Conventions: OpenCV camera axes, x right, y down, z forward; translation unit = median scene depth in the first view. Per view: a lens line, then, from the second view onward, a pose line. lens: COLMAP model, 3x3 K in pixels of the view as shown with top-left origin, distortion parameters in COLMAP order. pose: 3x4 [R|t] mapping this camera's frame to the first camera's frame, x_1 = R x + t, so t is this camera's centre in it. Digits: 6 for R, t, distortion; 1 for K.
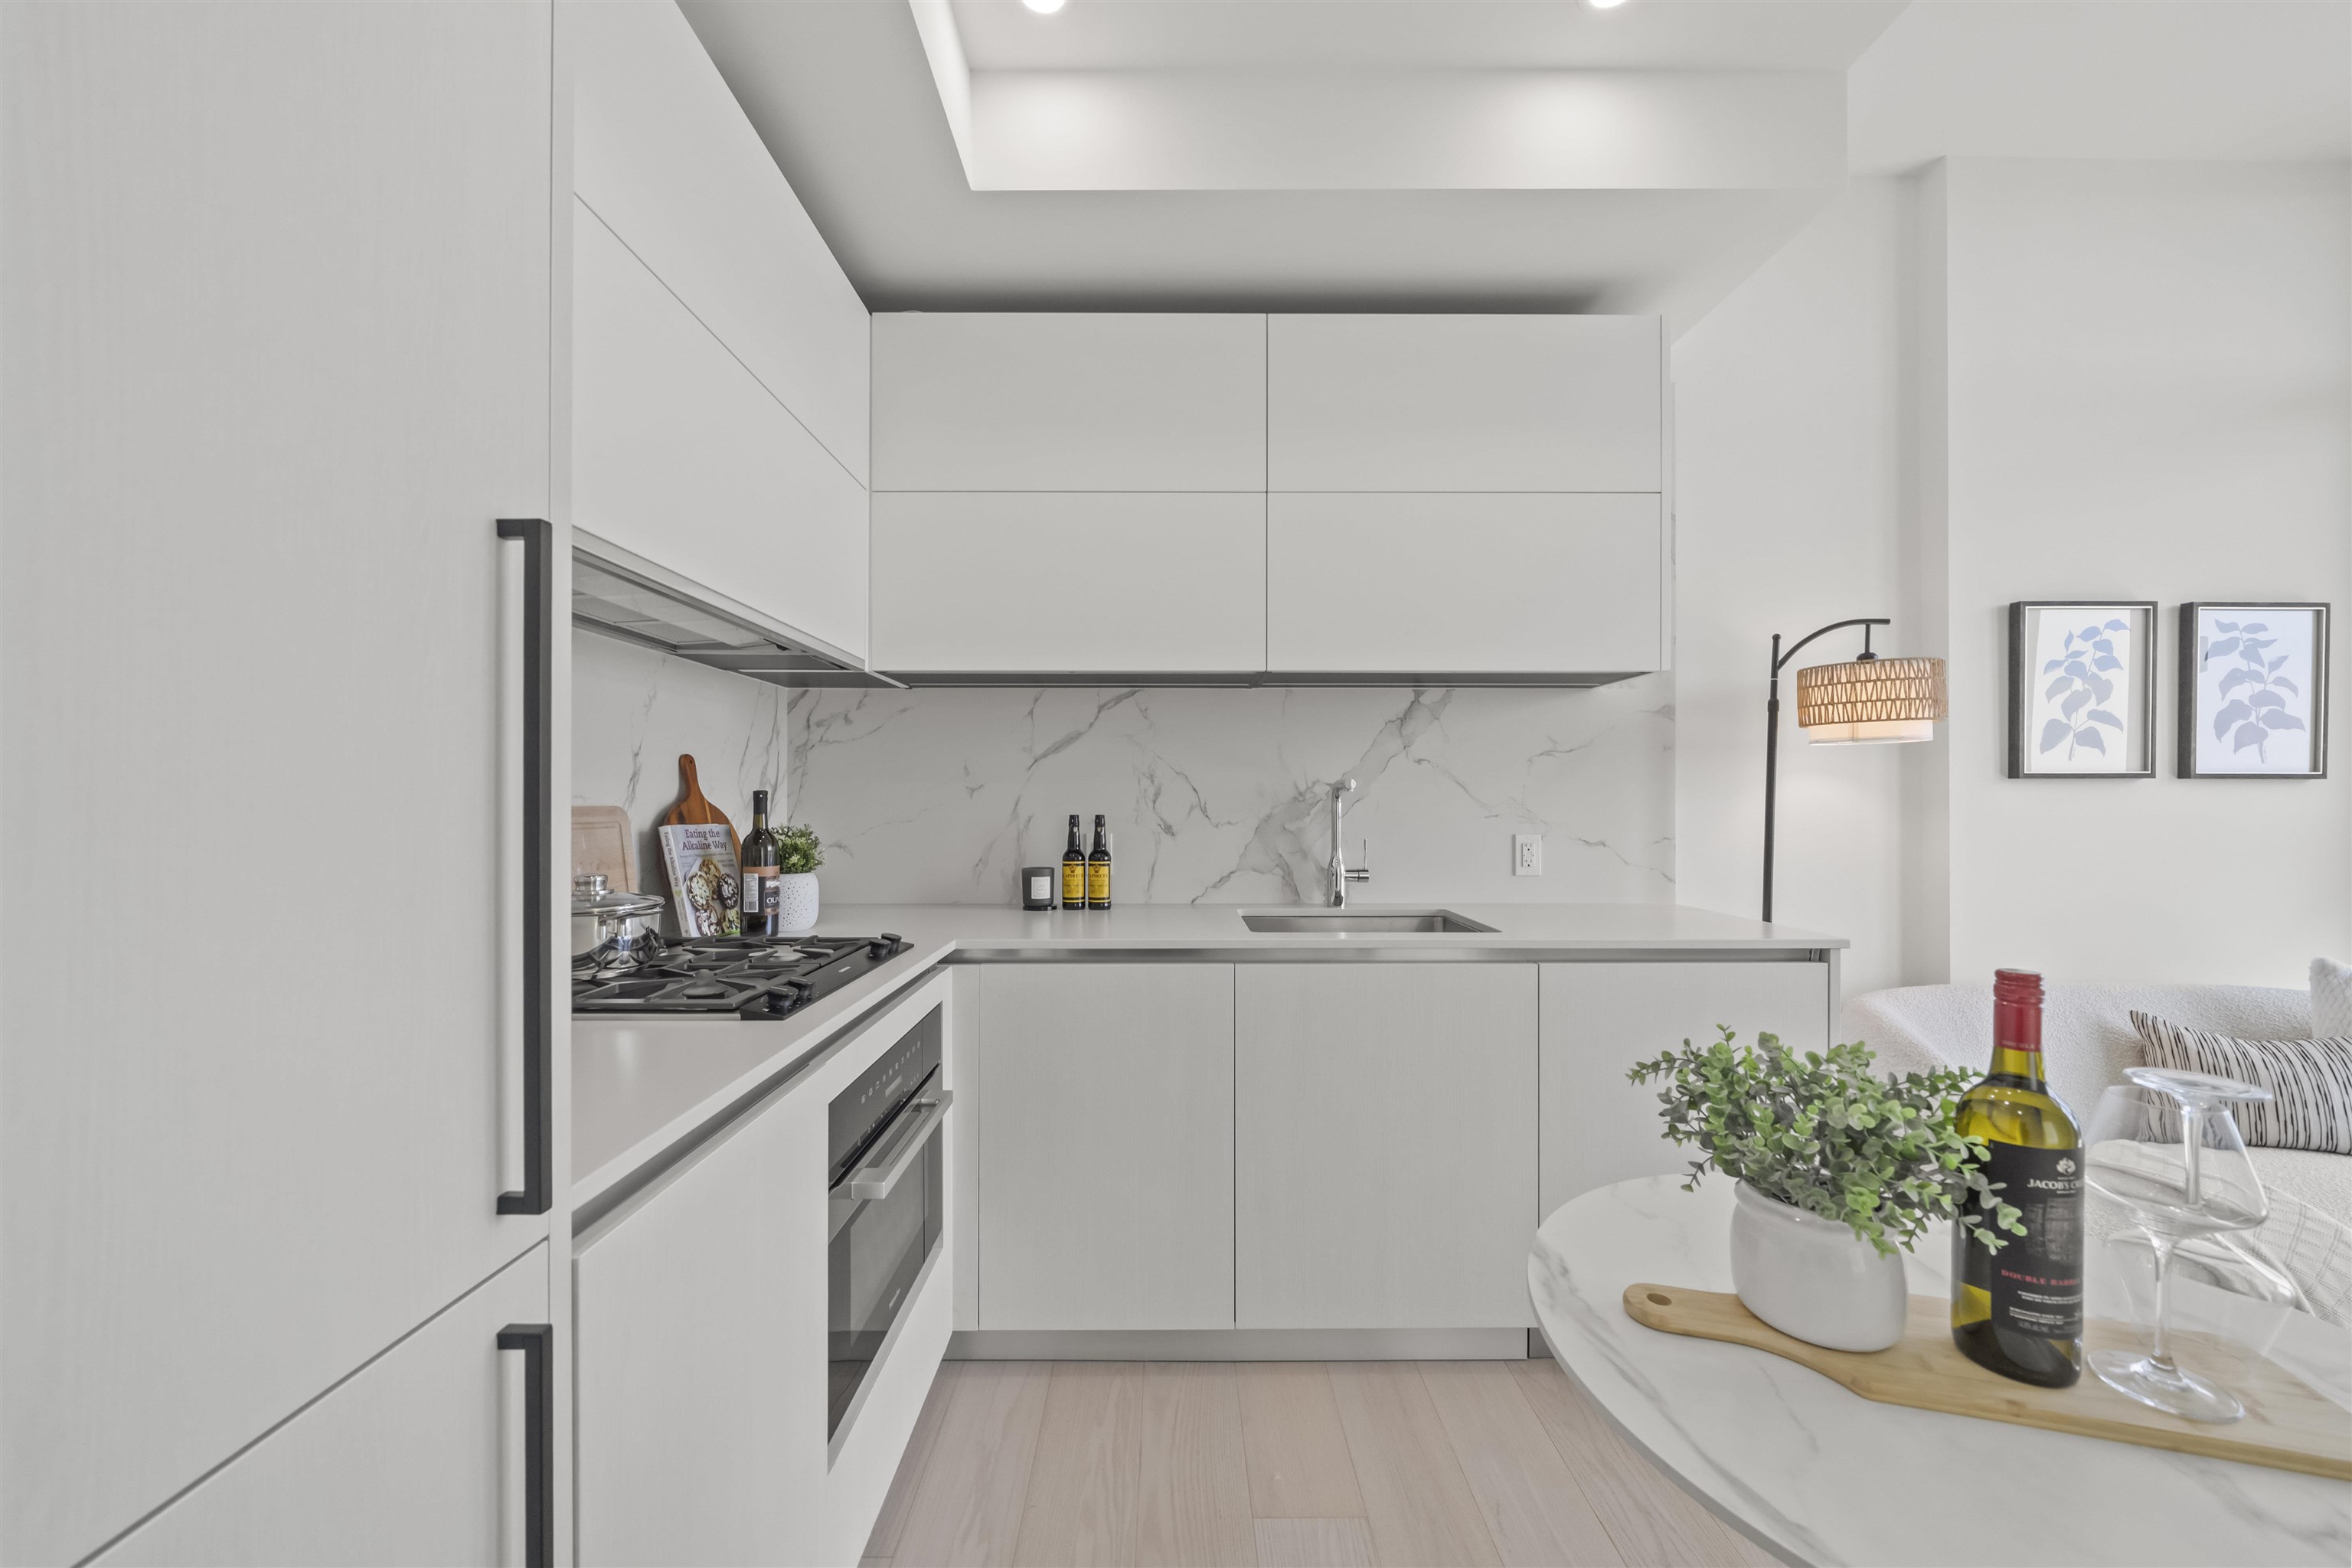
lens RADIAL K [[861.2, 0, 1174.2], [0, 861.2, 802.1], [0, 0, 1]] dist [-0.005591, 0.000554]
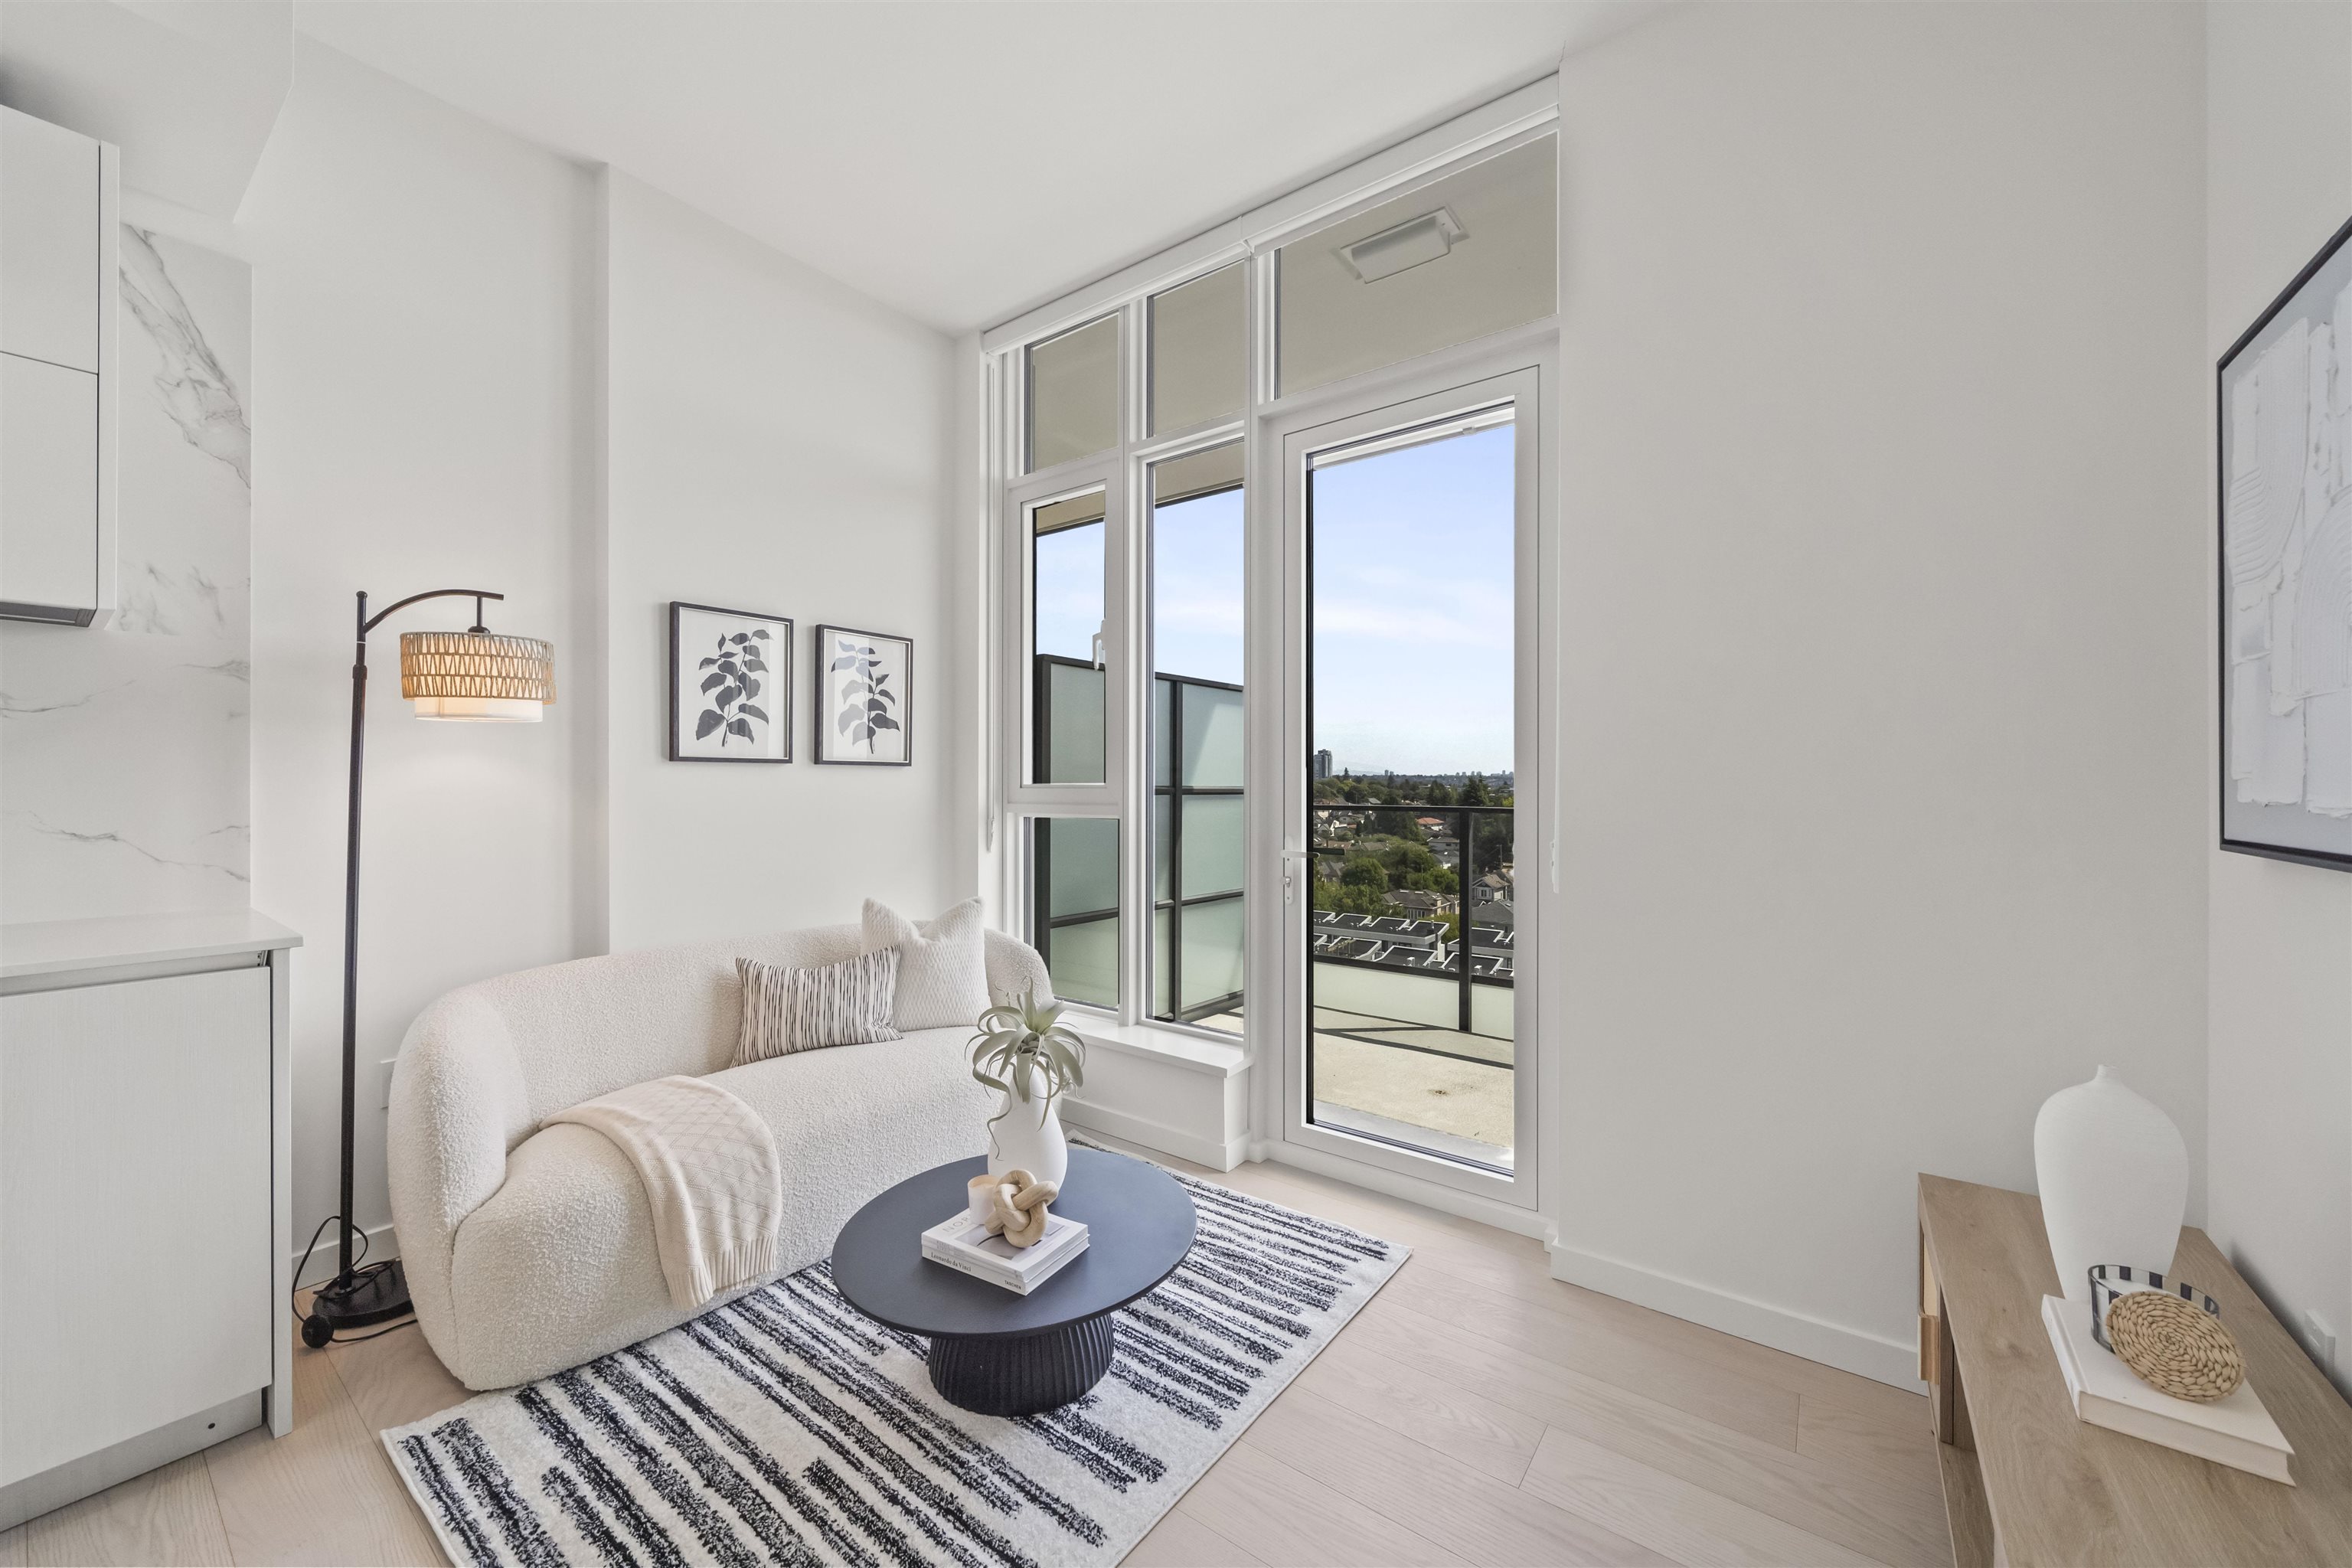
lens RADIAL K [[886.5, 0, 1168.9], [0, 886.5, 783.9], [0, 0, 1]] dist [-0.001497, 0.000173]
pose [[0.610134, 0.001820, 0.792296, 0.470987], [-0.000994, 0.999998, -0.001531, 0.003266], [-0.792298, 0.000147, 0.610135, -0.206887]]
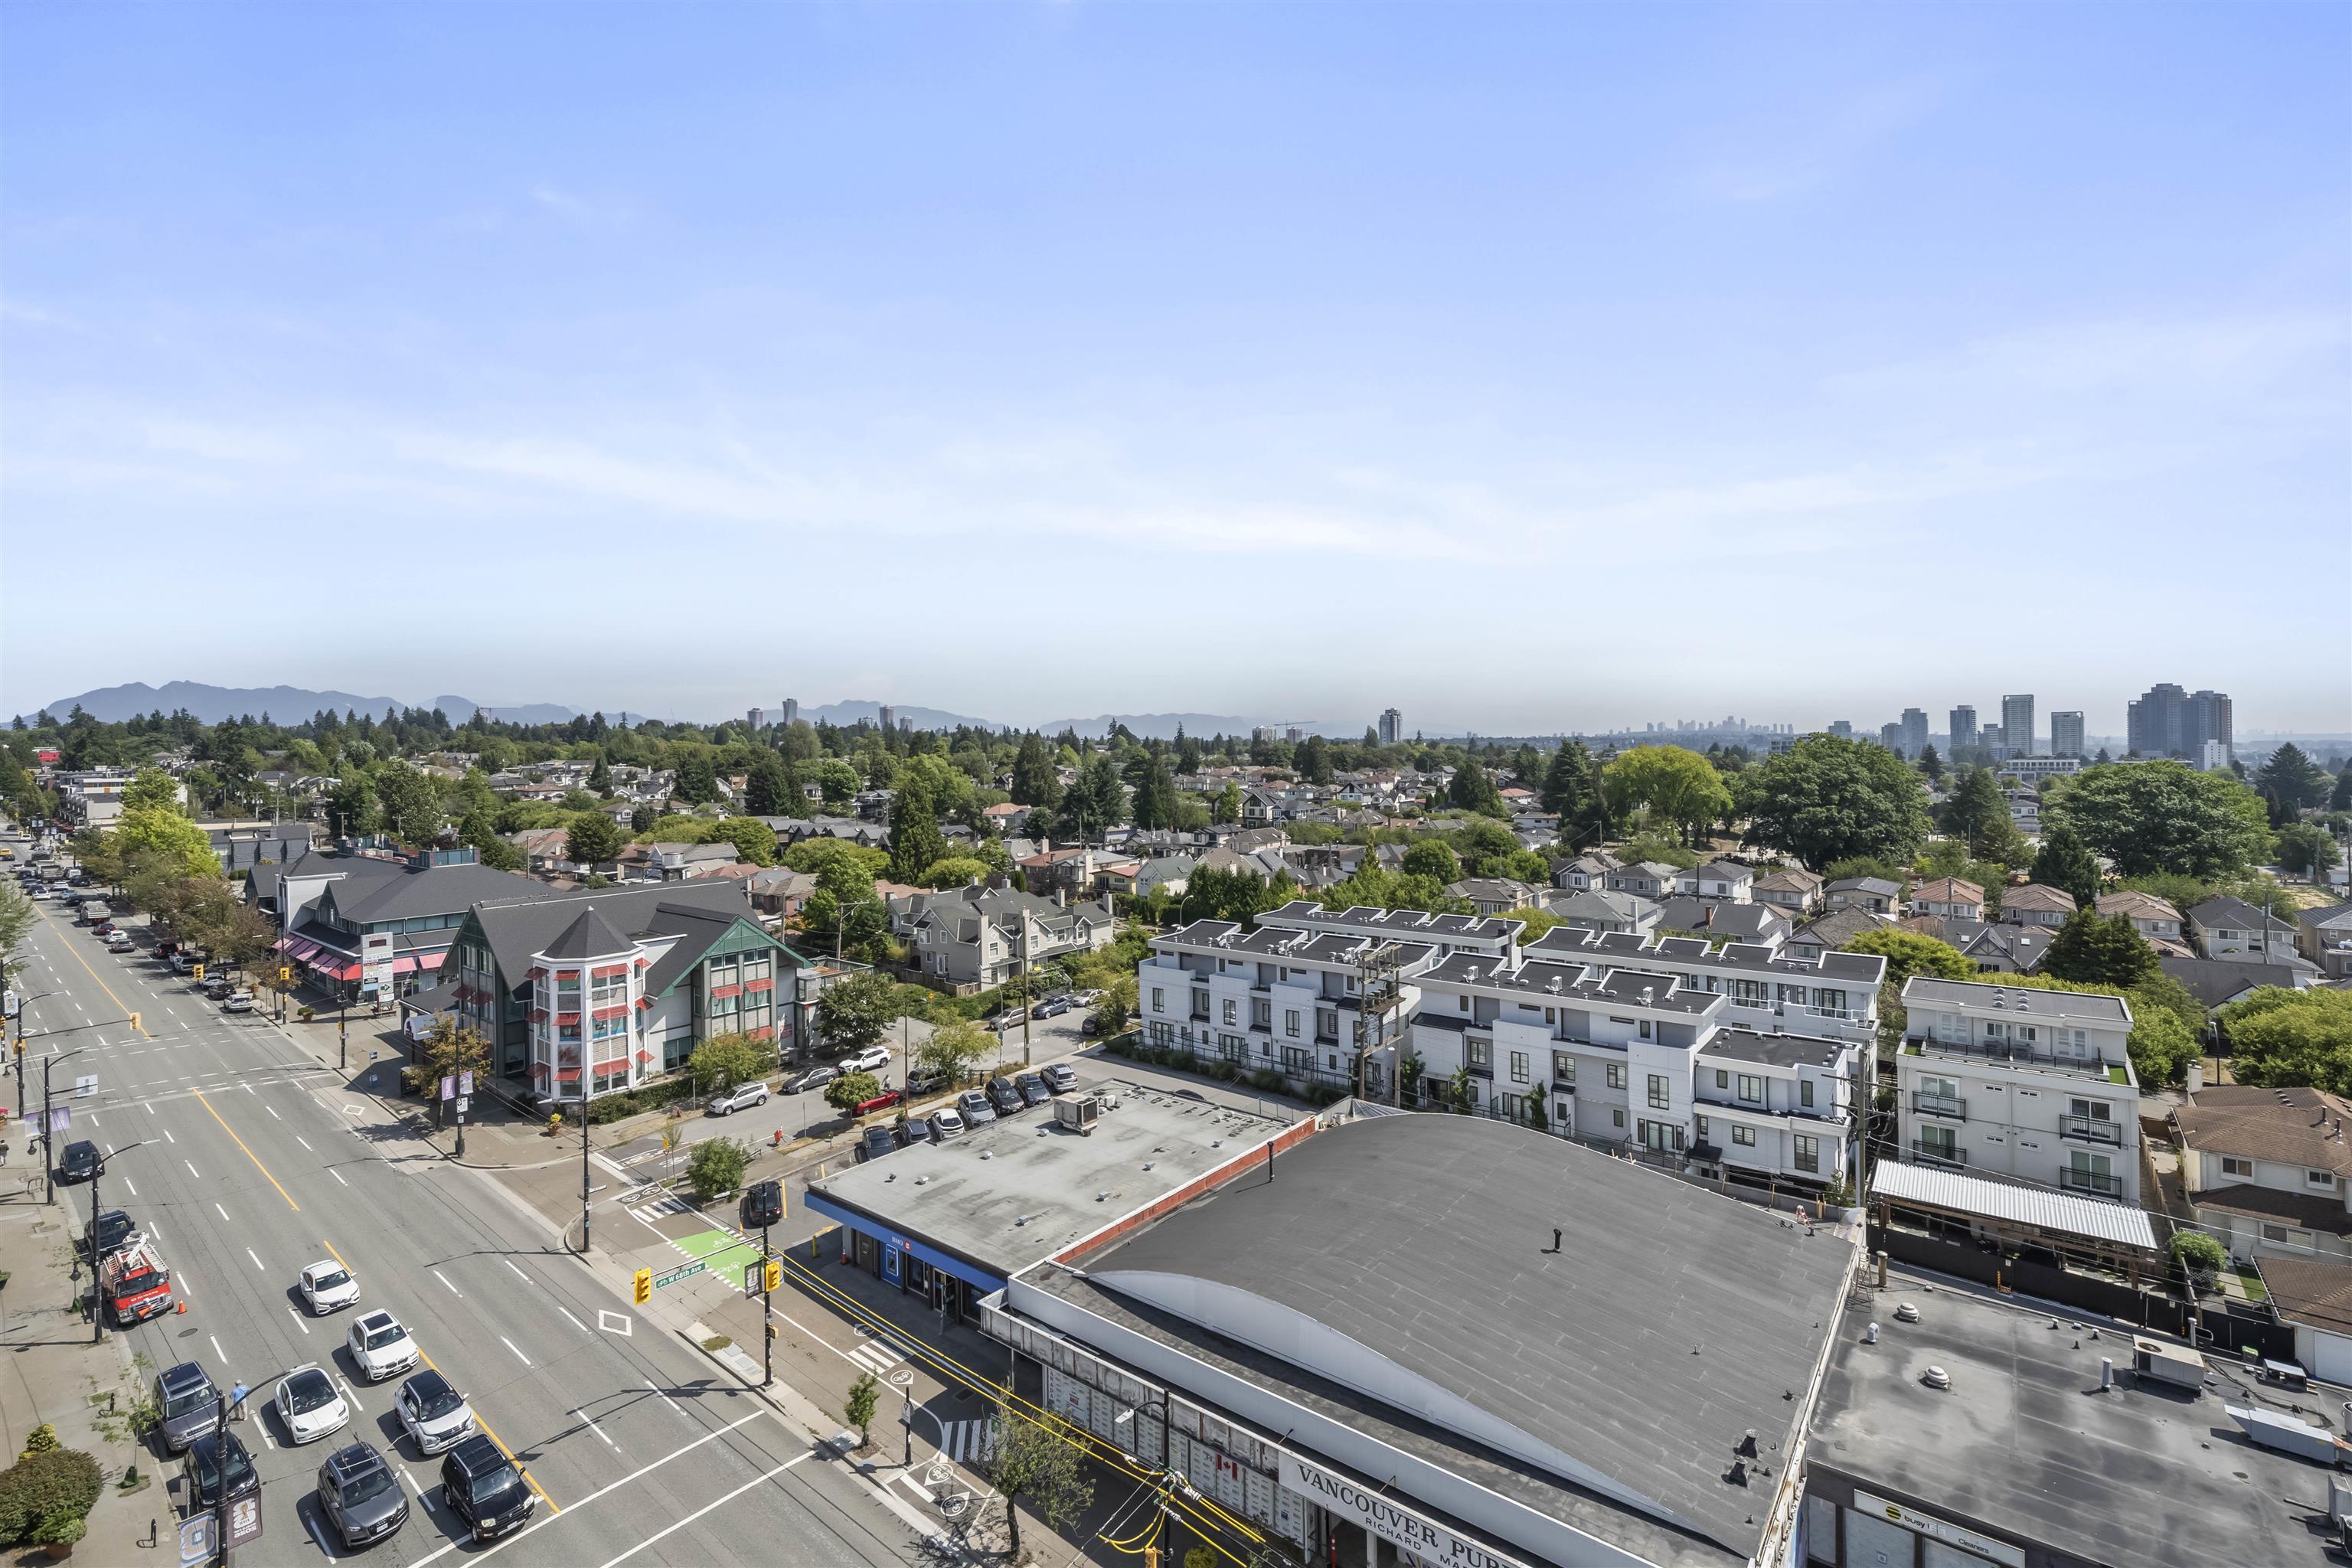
lens RADIAL K [[1033.9, 0, 1178.1], [0, 1033.9, 749.5], [0, 0, 1]] dist [0.000362, -0.000352]
pose [[0.639620, -0.005979, 0.768668, 2.143784], [0.015096, 0.999875, -0.004785, -0.058907], [-0.768543, 0.014665, 0.639630, -0.297437]]
